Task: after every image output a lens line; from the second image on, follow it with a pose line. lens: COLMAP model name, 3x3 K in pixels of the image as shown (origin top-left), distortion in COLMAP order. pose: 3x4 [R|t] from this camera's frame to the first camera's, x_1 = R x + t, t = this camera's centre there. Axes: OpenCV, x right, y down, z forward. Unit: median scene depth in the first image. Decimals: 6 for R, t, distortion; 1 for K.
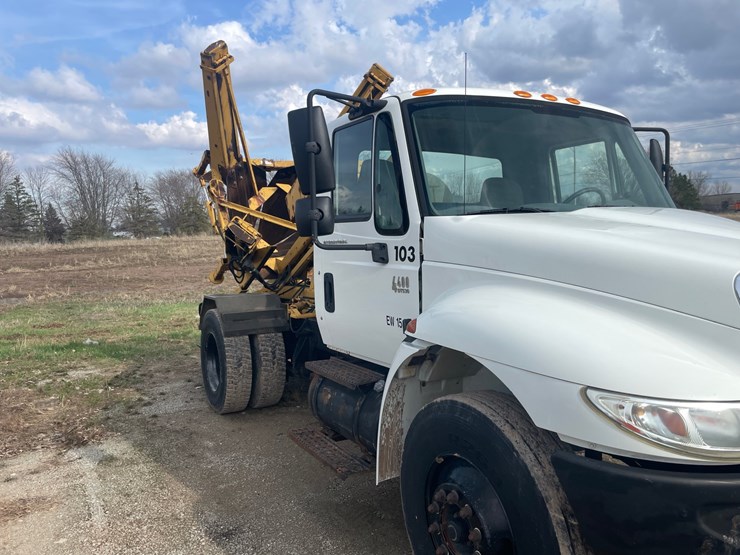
lens RADIAL K [[562.6, 0, 370.0], [0, 562.6, 277.5], [0, 0, 1]] dist [0.093834, -0.133722]
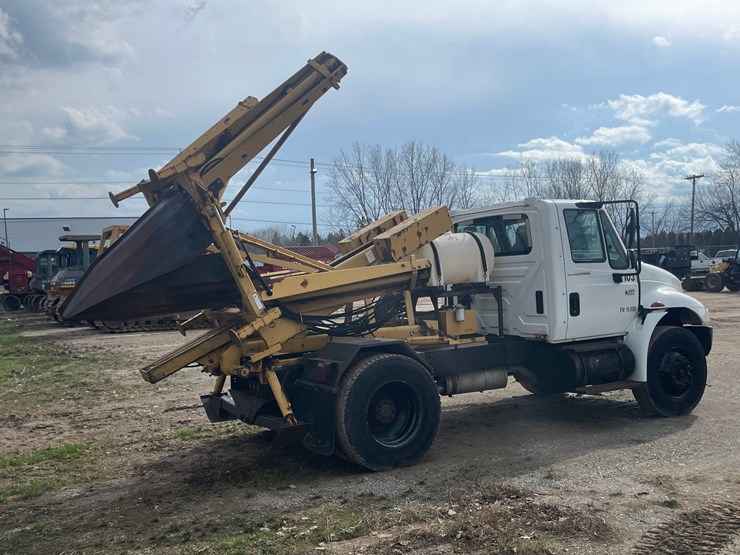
lens RADIAL K [[762.9, 0, 370.0], [0, 762.9, 277.5], [0, 0, 1]] dist [0.155496, -0.397917]
pose [[-0.012338, 0.019028, 0.999743, -1.954198], [0.107098, 0.994093, -0.017599, -0.064244], [-0.994172, 0.106854, -0.014303, 1.350515]]
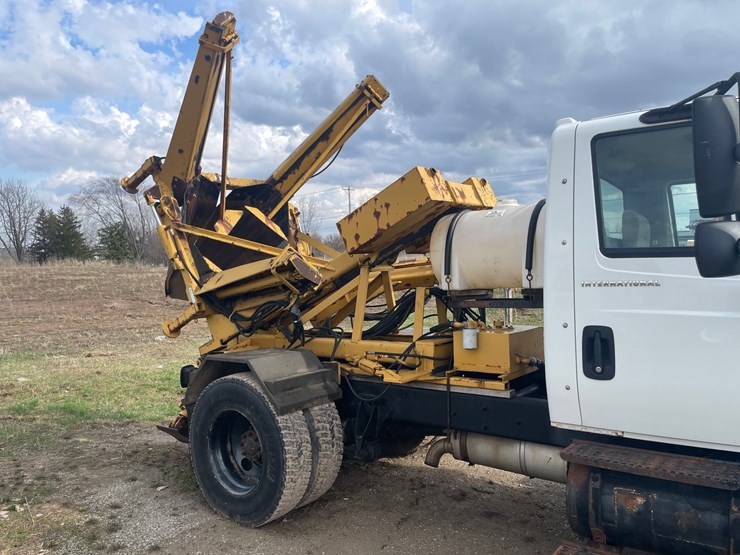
lens RADIAL K [[562.6, 0, 370.0], [0, 562.6, 277.5], [0, 0, 1]] dist [0.093834, -0.133722]
pose [[0.915193, 0.003949, 0.402996, -0.533222], [0.021765, 0.998008, -0.059208, -0.027574], [-0.402427, 0.062958, 0.913284, 0.362126]]
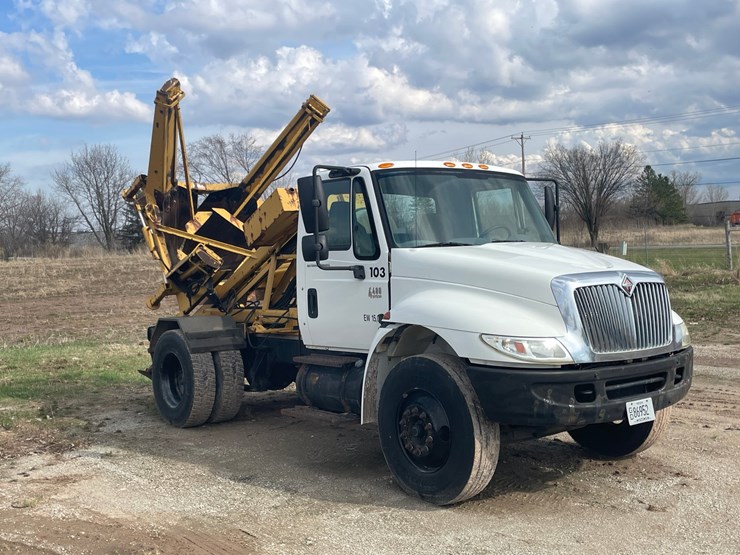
lens RADIAL K [[838.1, 0, 370.0], [0, 838.1, 277.5], [0, 0, 1]] dist [0.141231, -0.313115]
pose [[0.987621, -0.008121, 0.156648, -0.206514], [0.016201, 0.998599, -0.050376, 0.056568], [-0.156020, 0.052290, 0.986369, -0.814303]]
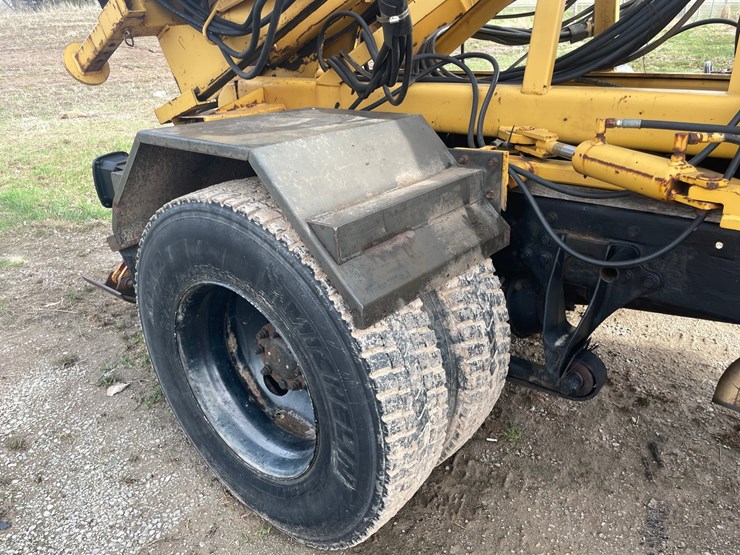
lens RADIAL K [[562.6, 0, 370.0], [0, 562.6, 277.5], [0, 0, 1]] dist [0.093834, -0.133722]
pose [[0.932249, -0.152680, 0.328025, -0.394339], [0.030868, 0.936861, 0.348337, 0.008976], [-0.360498, -0.314612, 0.878101, 0.982498]]
